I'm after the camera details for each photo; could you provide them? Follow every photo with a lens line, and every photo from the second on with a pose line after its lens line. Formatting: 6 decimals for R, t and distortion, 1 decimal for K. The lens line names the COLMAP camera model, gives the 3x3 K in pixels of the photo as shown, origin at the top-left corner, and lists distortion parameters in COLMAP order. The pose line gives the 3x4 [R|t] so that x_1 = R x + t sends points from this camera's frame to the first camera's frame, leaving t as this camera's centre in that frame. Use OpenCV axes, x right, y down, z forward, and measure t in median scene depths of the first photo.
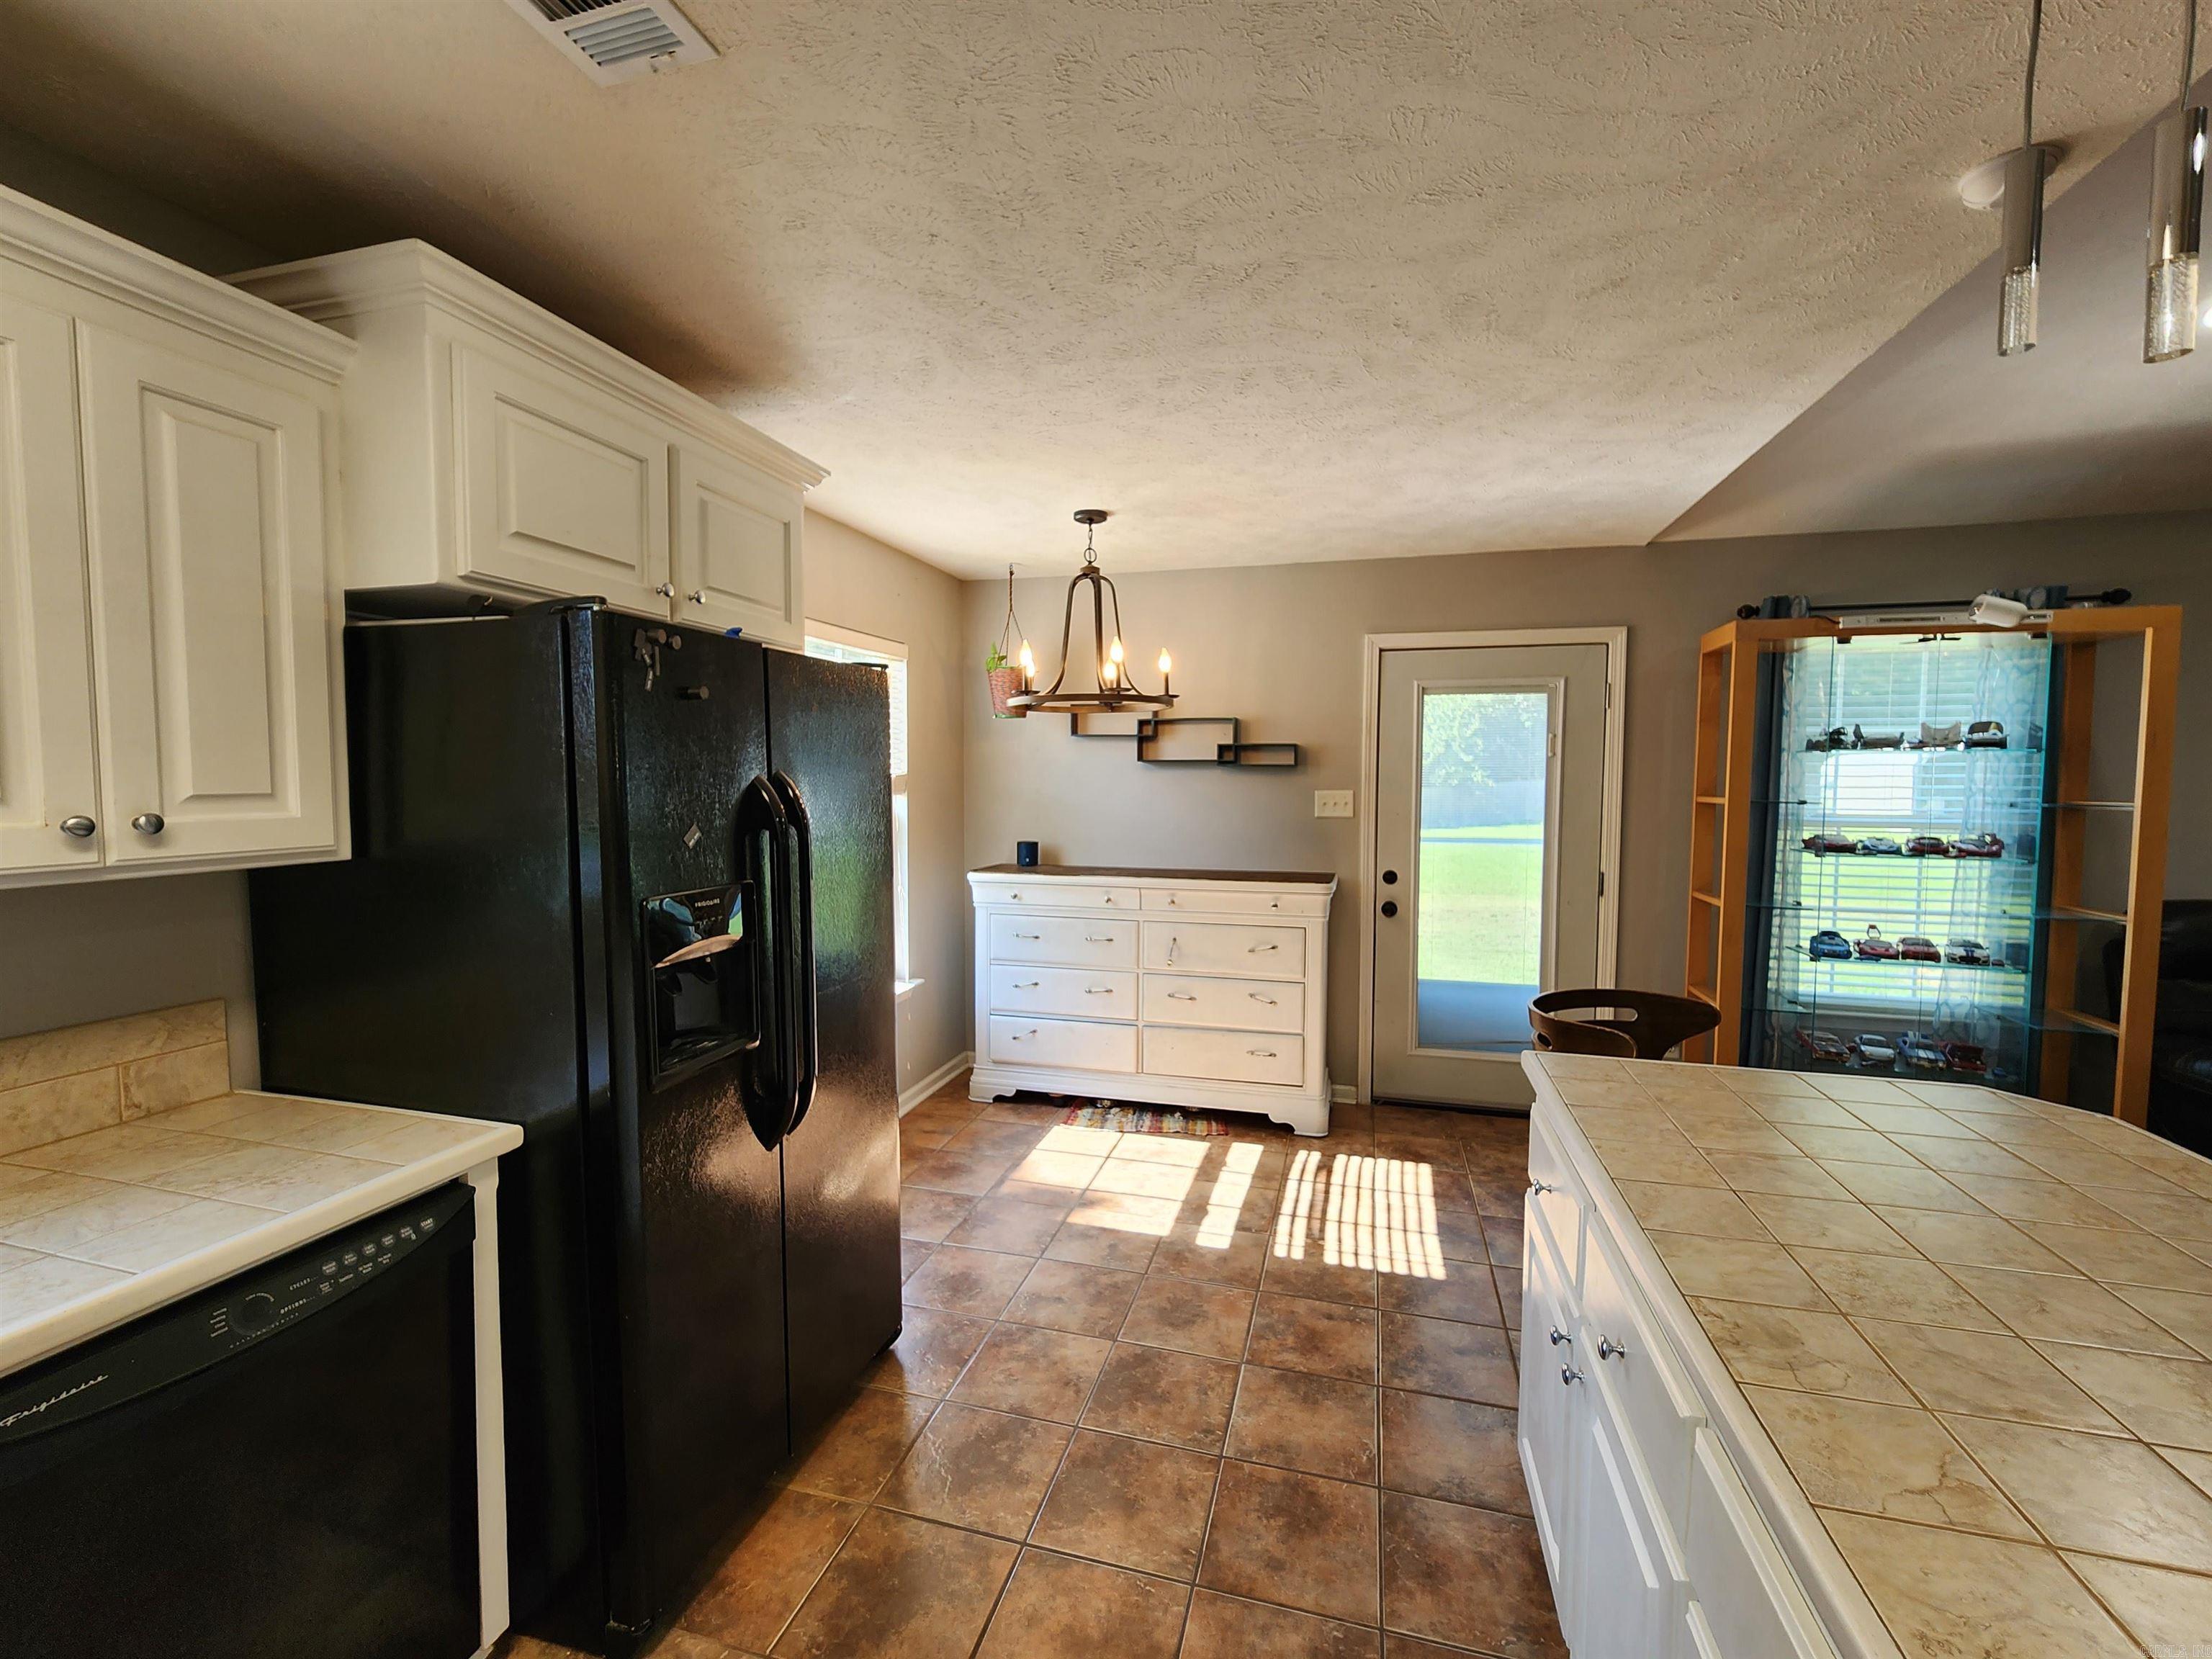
lens RADIAL K [[911.9, 0, 1106.8], [0, 911.9, 827.3], [0, 0, 1]] dist [-0.001209, 0.000732]
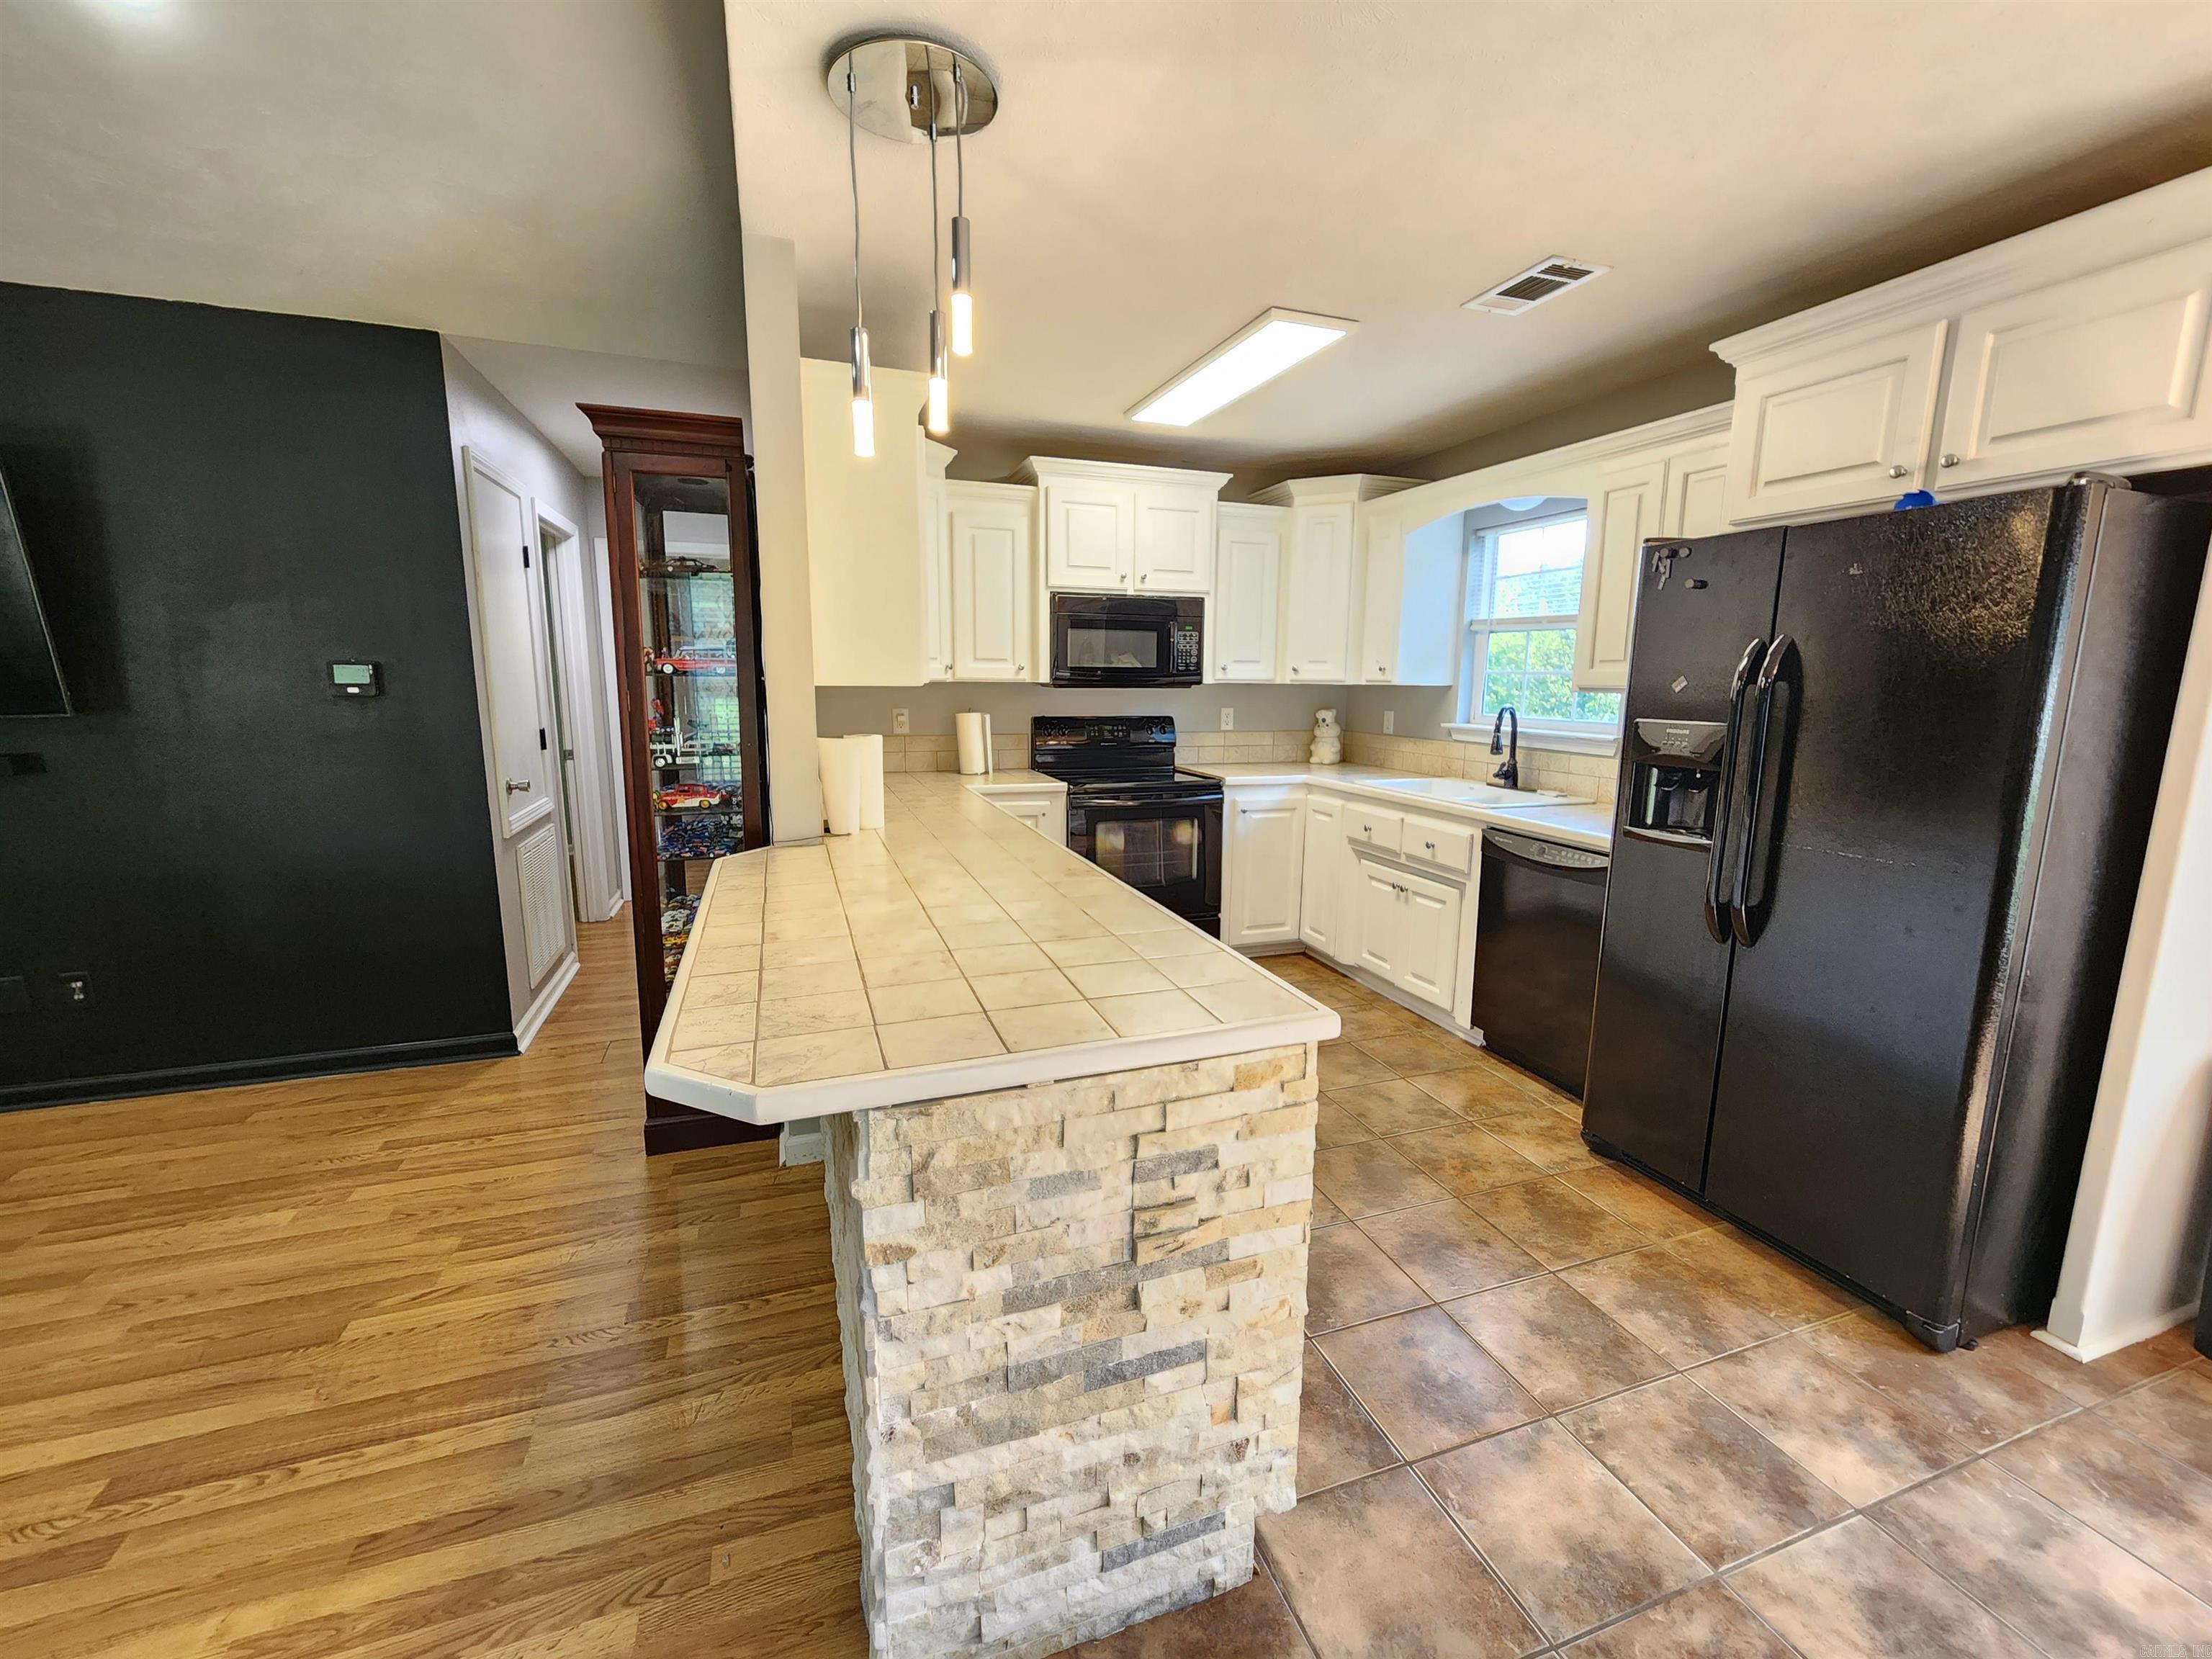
lens RADIAL K [[911.9, 0, 1114.9], [0, 911.9, 829.1], [0, 0, 1]] dist [-0.001209, 0.000732]
pose [[-0.813144, 0.087350, -0.575471, 0.922192], [-0.042775, 0.977034, 0.208744, -0.023871], [0.580488, 0.194355, -0.790733, 1.339151]]
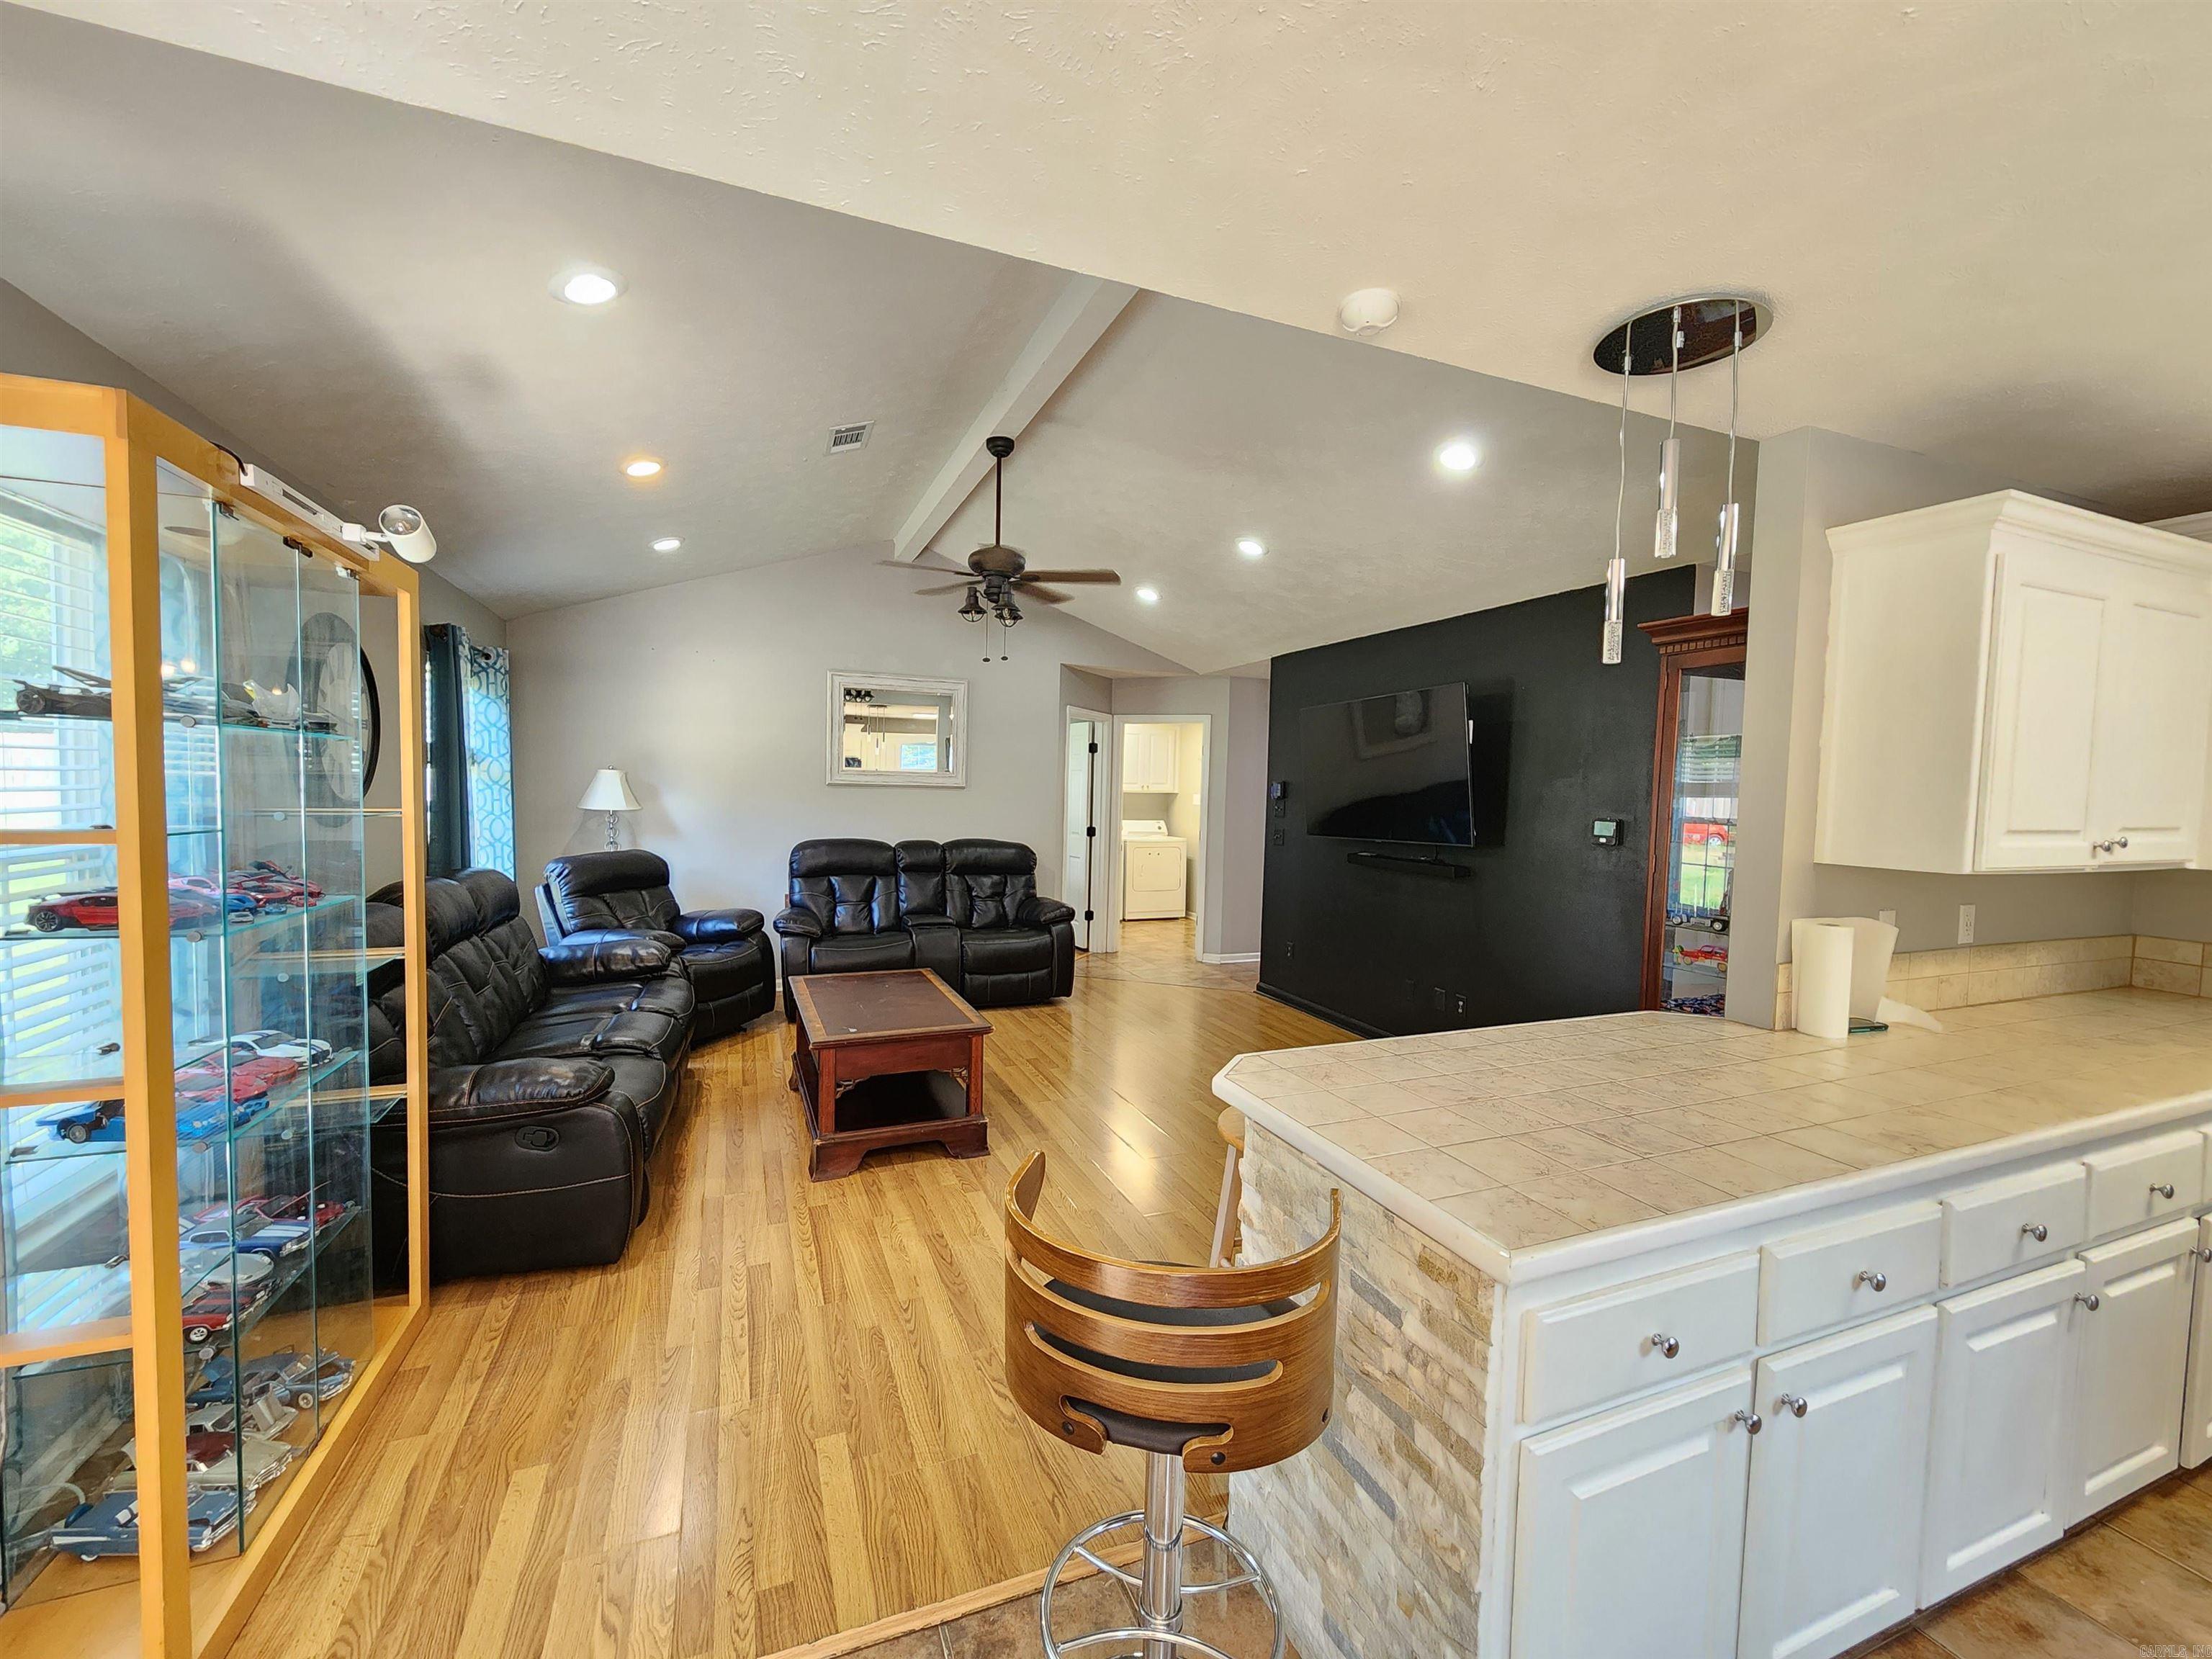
lens RADIAL K [[911.9, 0, 1112.8], [0, 911.9, 829.8], [0, 0, 1]] dist [-0.001209, 0.000732]
pose [[-0.619335, -0.057341, 0.783030, 0.148858], [0.016953, 0.996120, 0.086354, -0.096788], [-0.784944, 0.066756, -0.615960, 1.484244]]
